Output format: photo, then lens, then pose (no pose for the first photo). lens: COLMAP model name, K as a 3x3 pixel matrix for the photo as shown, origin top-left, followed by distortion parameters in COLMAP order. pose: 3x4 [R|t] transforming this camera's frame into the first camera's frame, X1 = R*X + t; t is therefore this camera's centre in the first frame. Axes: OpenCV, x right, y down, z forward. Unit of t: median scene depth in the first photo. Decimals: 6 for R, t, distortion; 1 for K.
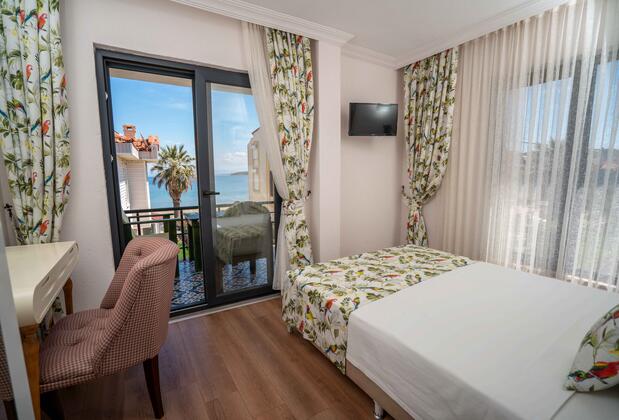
lens RADIAL K [[284.5, 0, 301.1], [0, 284.5, 210.9], [0, 0, 1]] dist [-0.034648, 0.000577]
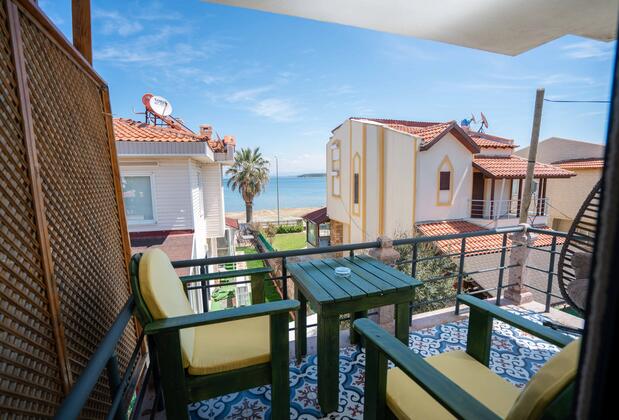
lens RADIAL K [[284.5, 0, 301.1], [0, 284.5, 210.9], [0, 0, 1]] dist [-0.034648, 0.000577]
pose [[0.974123, 0.021964, -0.224947, -0.460222], [-0.023408, 0.999719, -0.003751, -0.137394], [0.224801, 0.008920, 0.974364, 0.835565]]
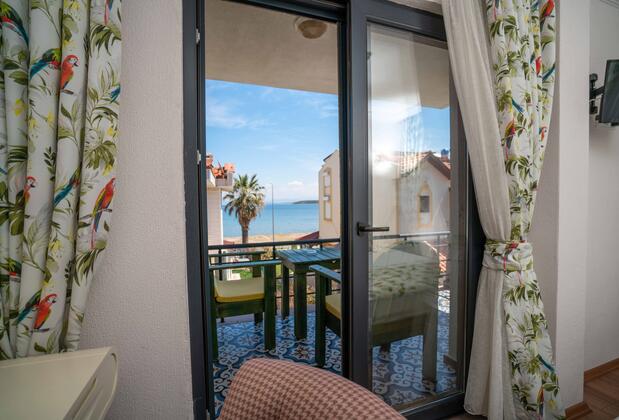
lens RADIAL K [[284.5, 0, 301.1], [0, 284.5, 210.9], [0, 0, 1]] dist [-0.034648, 0.000577]
pose [[0.977448, 0.002472, -0.211163, -0.320271], [-0.023523, 0.994984, -0.097234, -0.039227], [0.209863, 0.100008, 0.972603, 0.451789]]
